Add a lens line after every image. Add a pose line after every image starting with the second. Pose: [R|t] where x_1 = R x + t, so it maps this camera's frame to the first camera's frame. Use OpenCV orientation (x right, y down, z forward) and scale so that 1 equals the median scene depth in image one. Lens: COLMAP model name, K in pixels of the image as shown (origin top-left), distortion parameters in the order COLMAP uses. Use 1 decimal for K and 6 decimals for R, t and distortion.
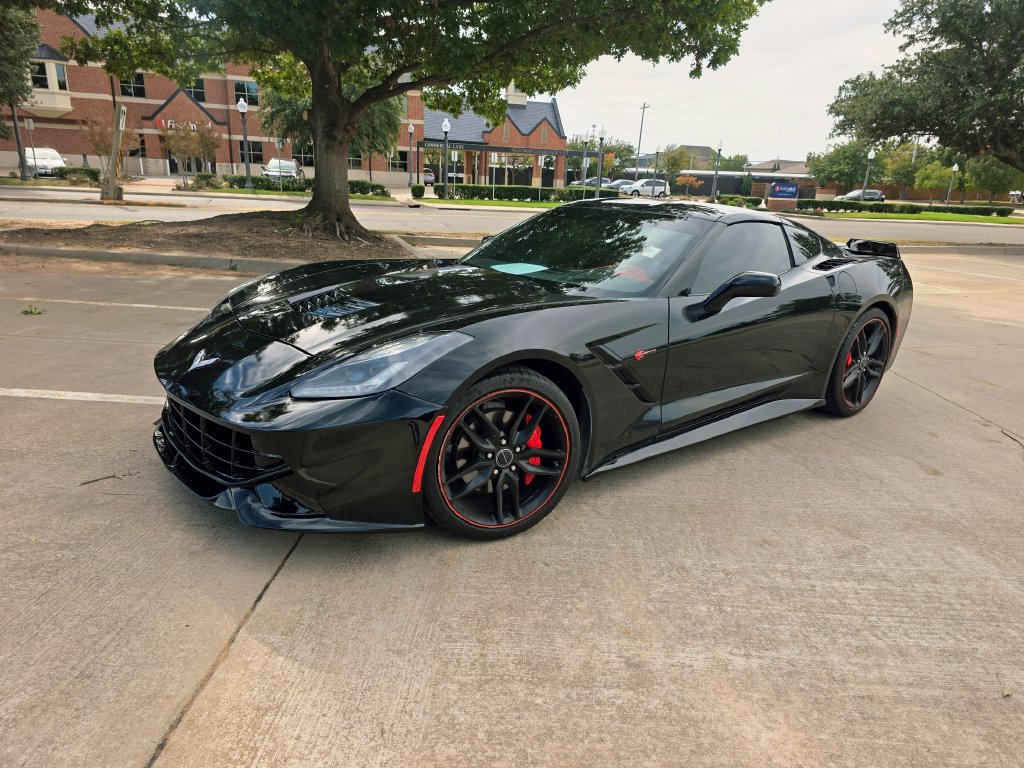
lens RADIAL K [[691.9, 0, 508.6], [0, 691.9, 398.3], [0, 0, 1]] dist [0.051598, -0.046364]
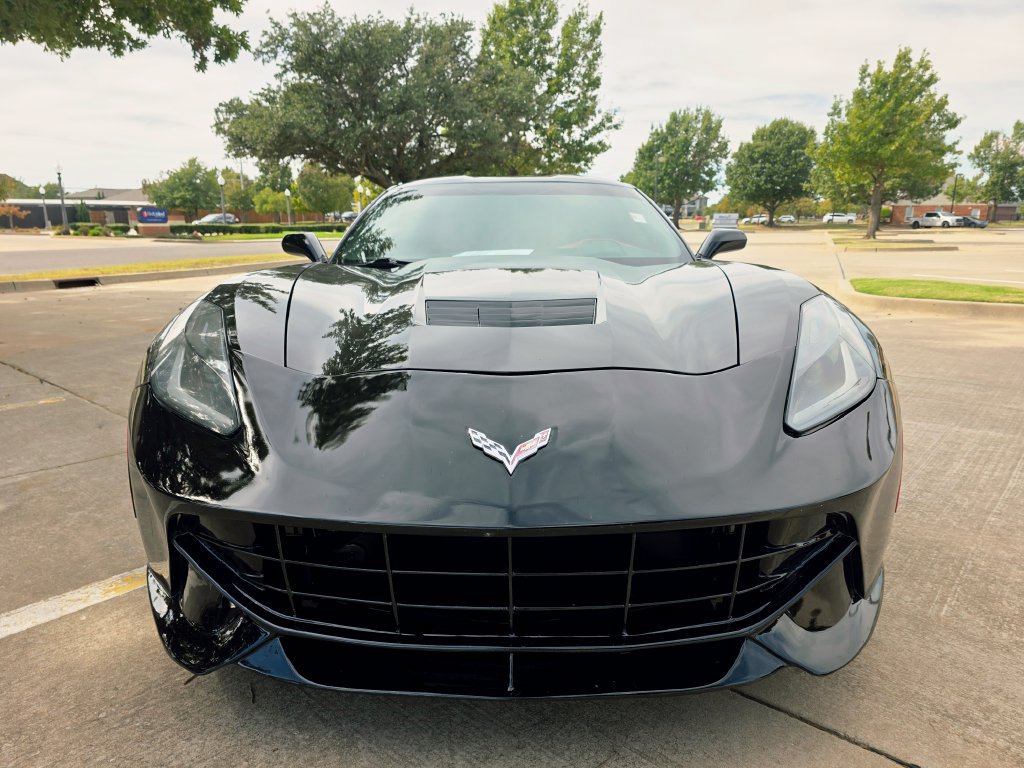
lens RADIAL K [[691.9, 0, 510.6], [0, 691.9, 386.6], [0, 0, 1]] dist [0.051598, -0.046364]
pose [[0.630513, -0.223432, 0.743325, -0.514833], [0.263843, 0.962342, 0.065465, -0.070895], [-0.729959, 0.154845, 0.665719, 0.420469]]
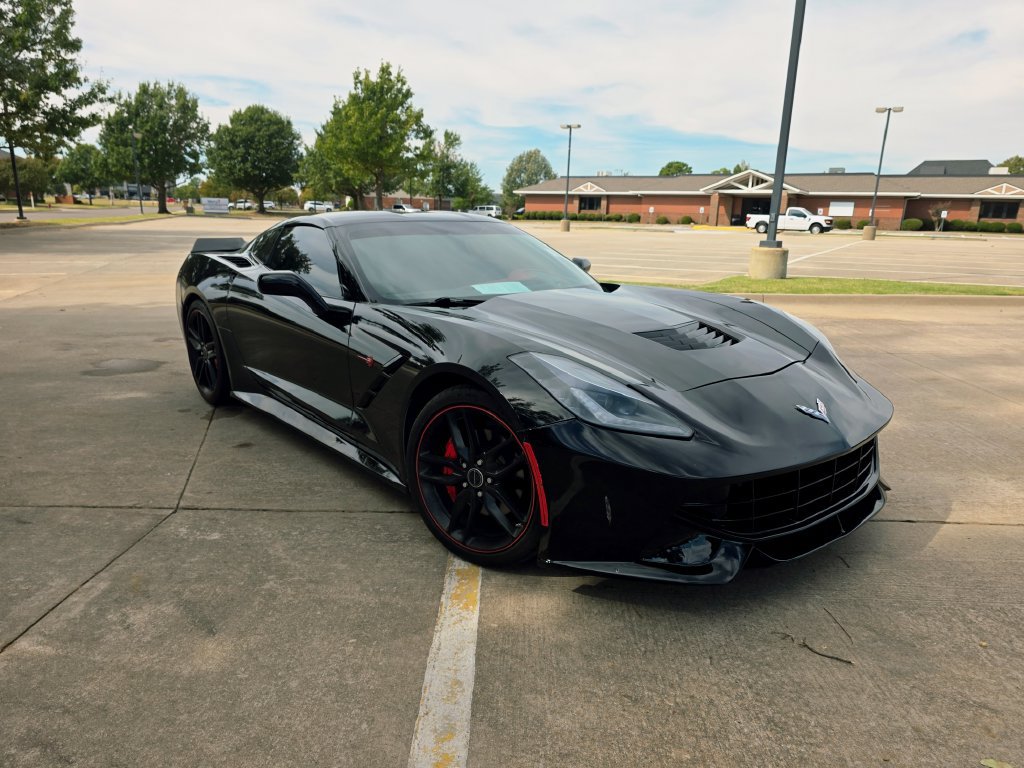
lens RADIAL K [[691.9, 0, 515.0], [0, 691.9, 395.5], [0, 0, 1]] dist [0.051598, -0.046364]
pose [[-0.032196, -0.300212, 0.953329, -0.845848], [0.281259, 0.912557, 0.296871, -0.285892], [-0.959092, 0.277690, 0.055057, 0.843862]]
